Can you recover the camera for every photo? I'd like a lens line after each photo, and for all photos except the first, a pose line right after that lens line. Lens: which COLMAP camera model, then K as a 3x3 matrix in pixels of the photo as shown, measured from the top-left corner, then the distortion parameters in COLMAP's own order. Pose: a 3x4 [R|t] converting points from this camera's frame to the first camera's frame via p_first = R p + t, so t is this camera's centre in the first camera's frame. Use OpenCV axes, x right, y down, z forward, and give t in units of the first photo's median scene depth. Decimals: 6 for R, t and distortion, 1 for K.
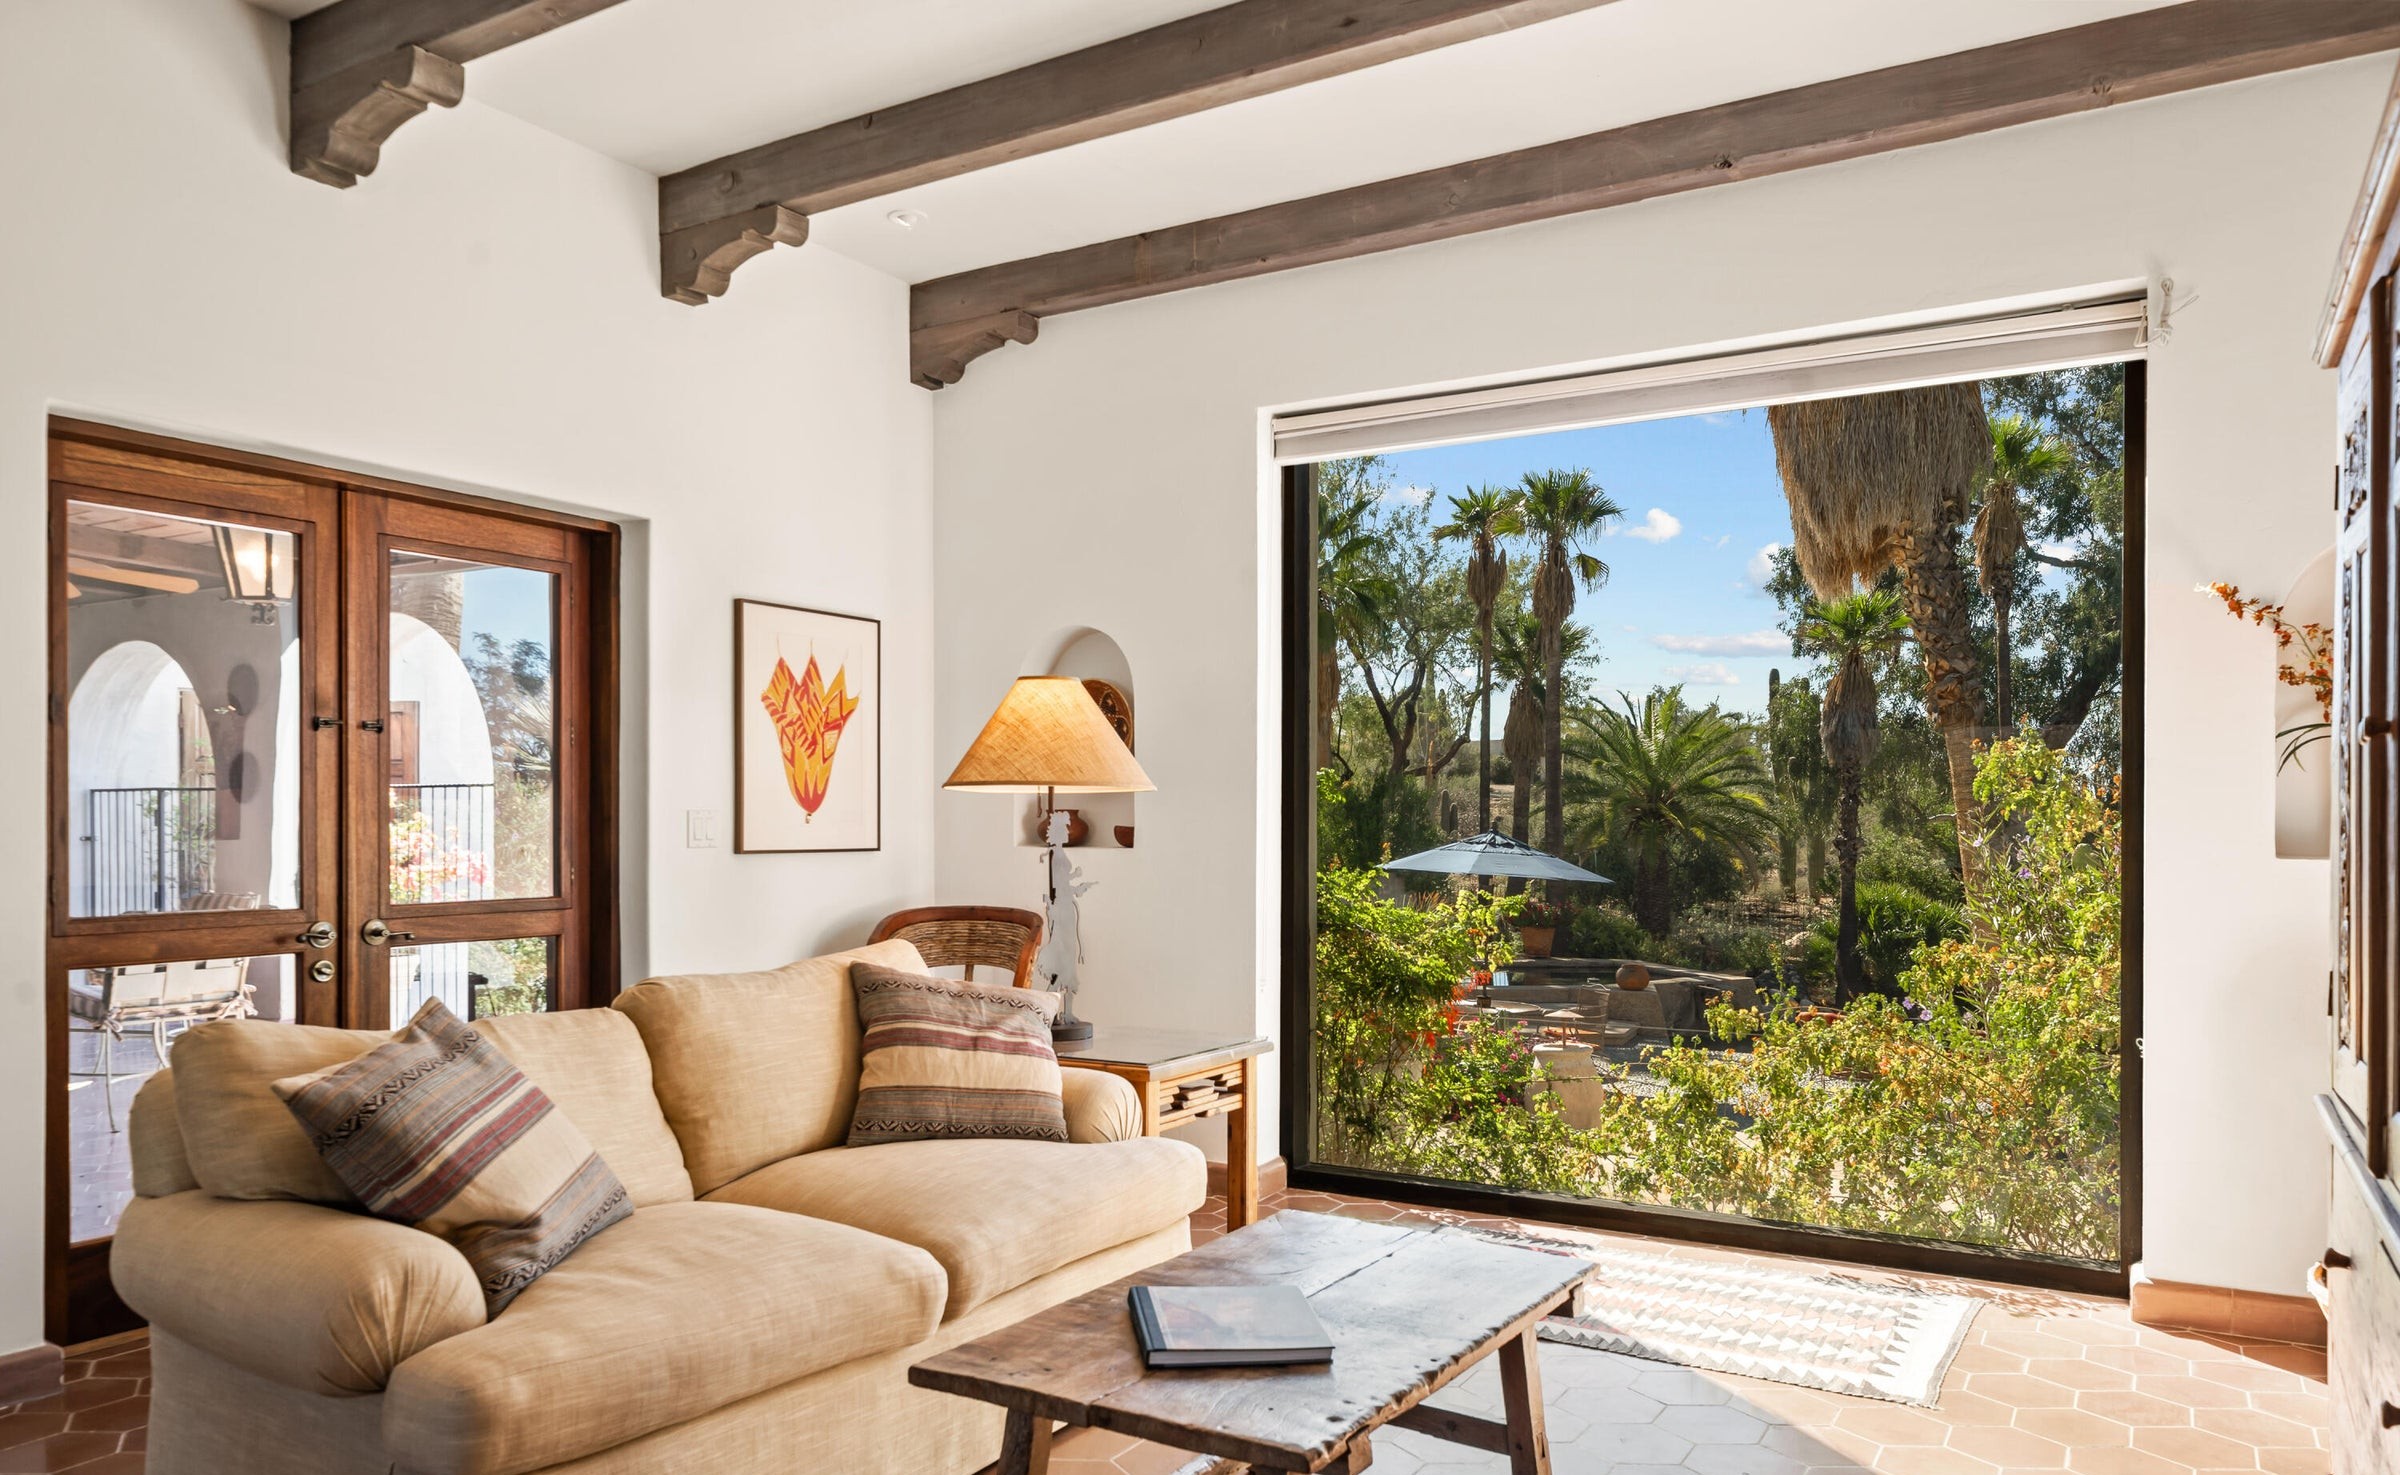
lens RADIAL K [[1644.6, 0, 1187.3], [0, 1644.6, 838.8], [0, 0, 1]] dist [0.001350, 0.000977]
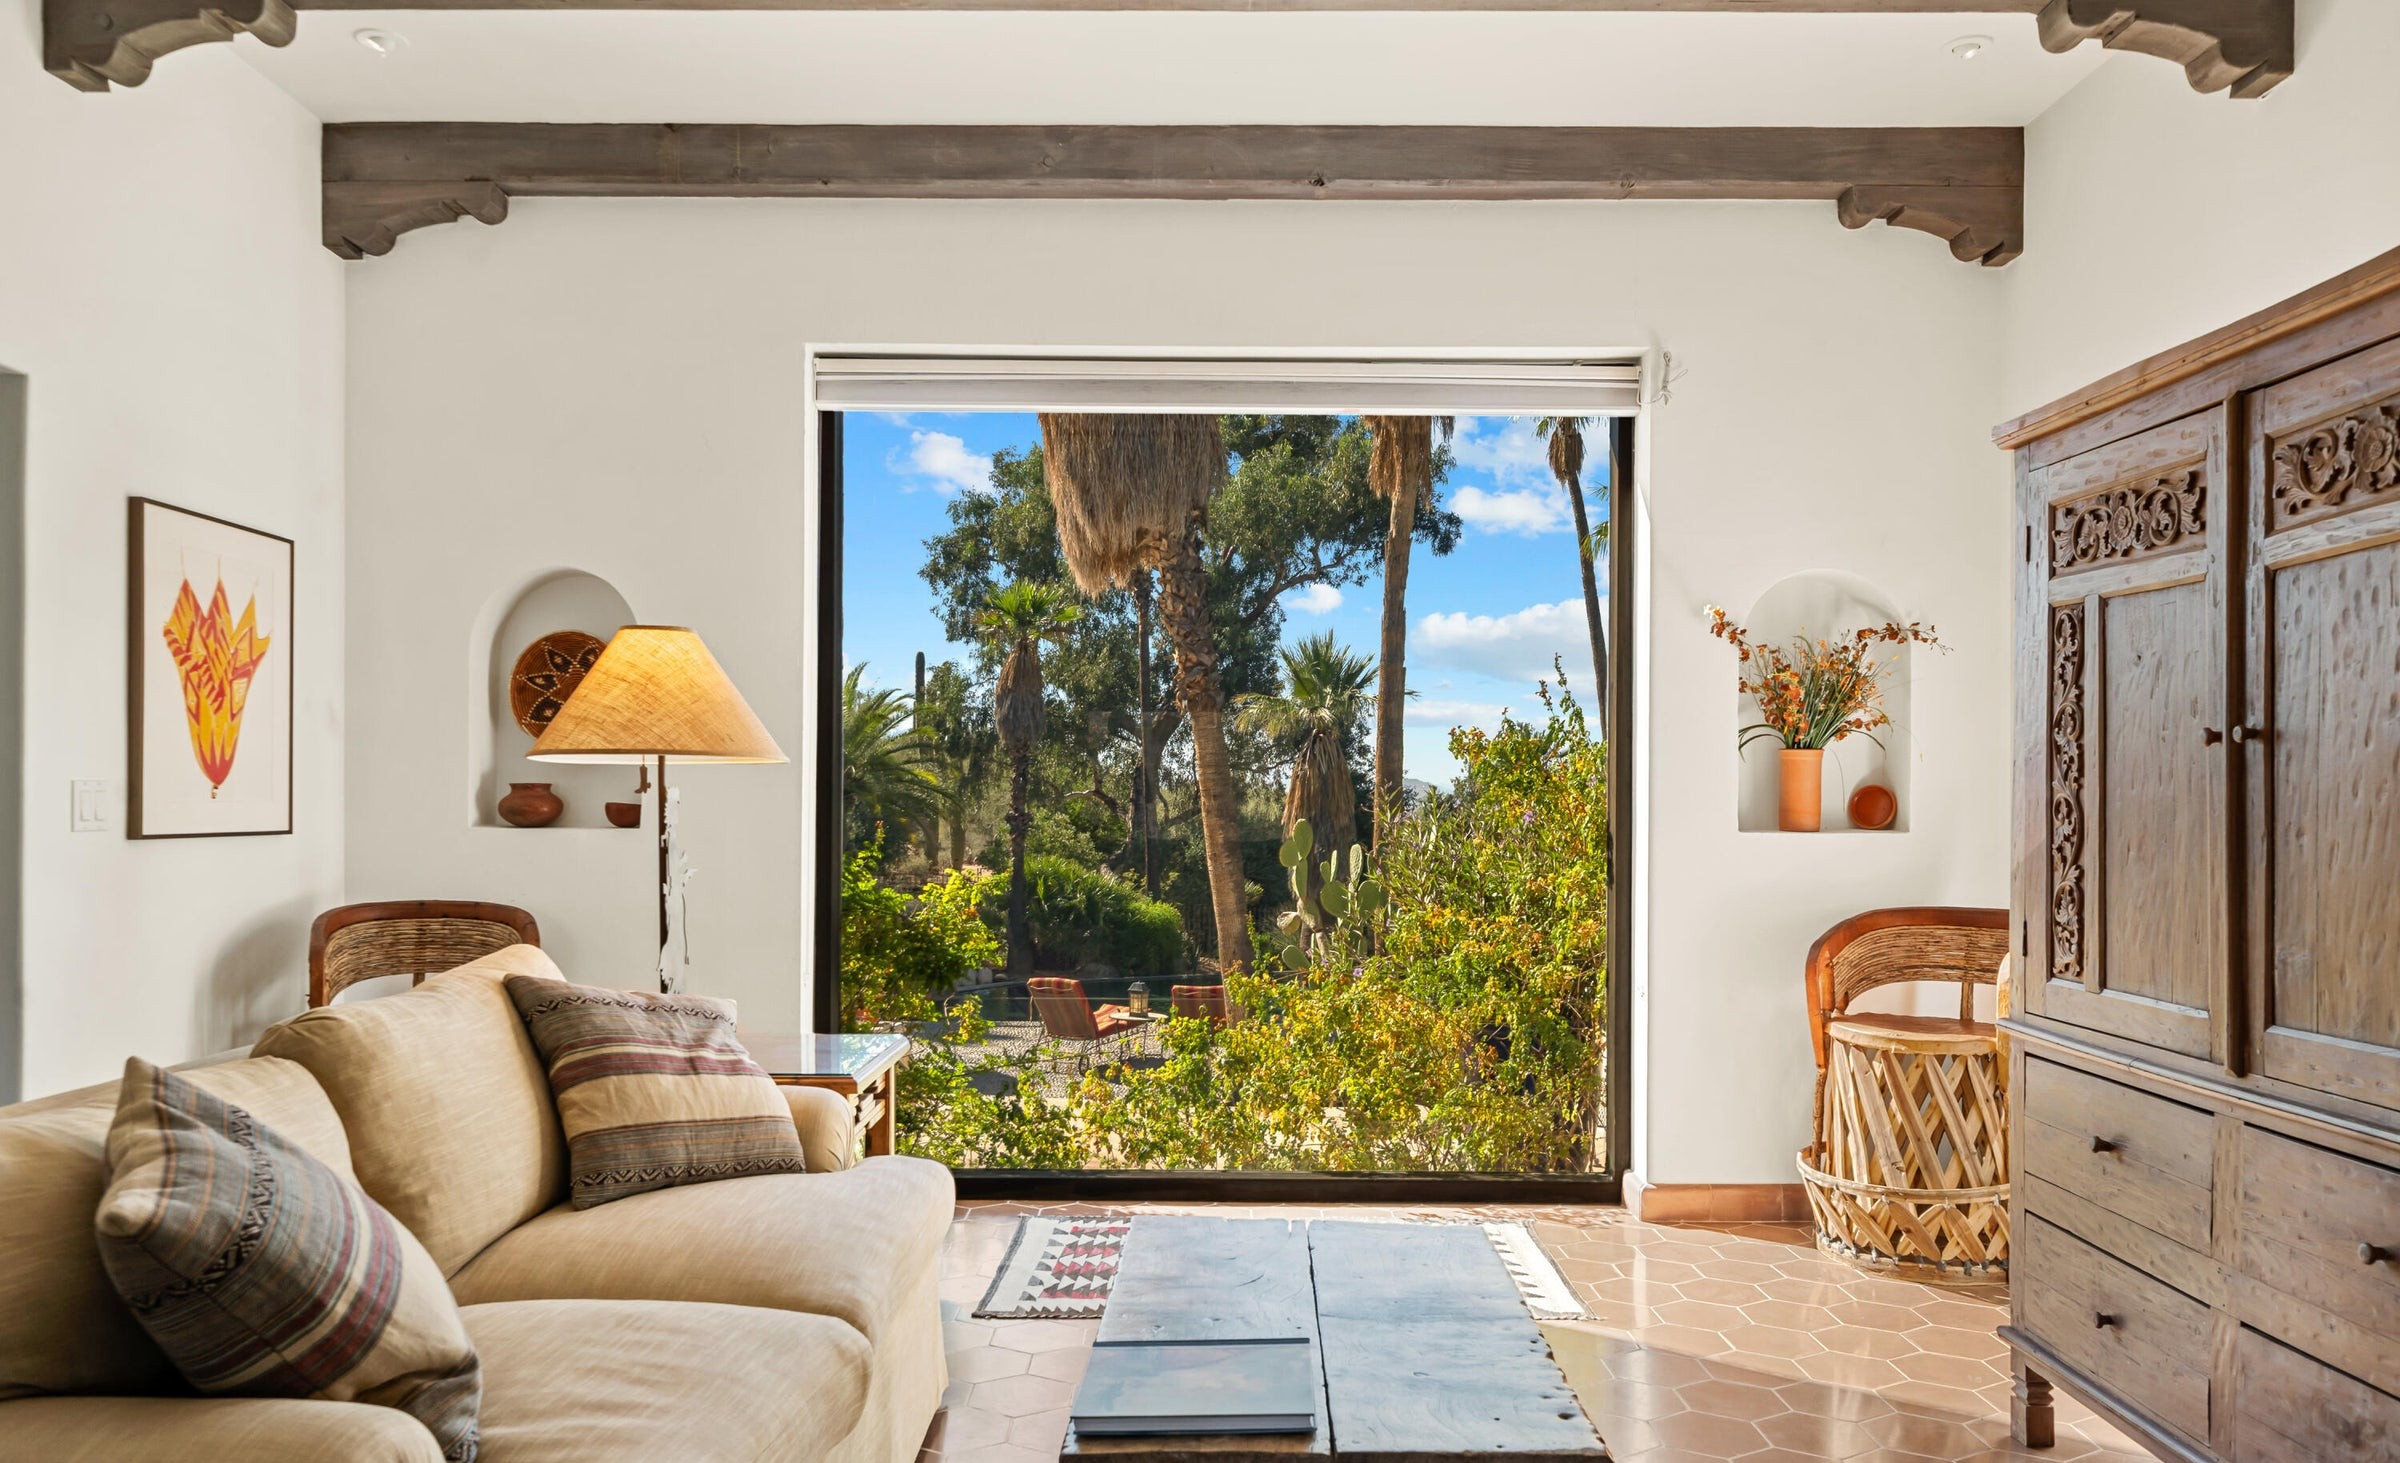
lens RADIAL K [[1644.6, 0, 1205.4], [0, 1644.6, 806.7], [0, 0, 1]] dist [0.001350, 0.000977]
pose [[0.855665, 0.001102, 0.517530, -0.262353], [0.001271, 0.999990, -0.004232, -0.002057], [-0.517529, 0.004279, 0.855655, 0.120301]]
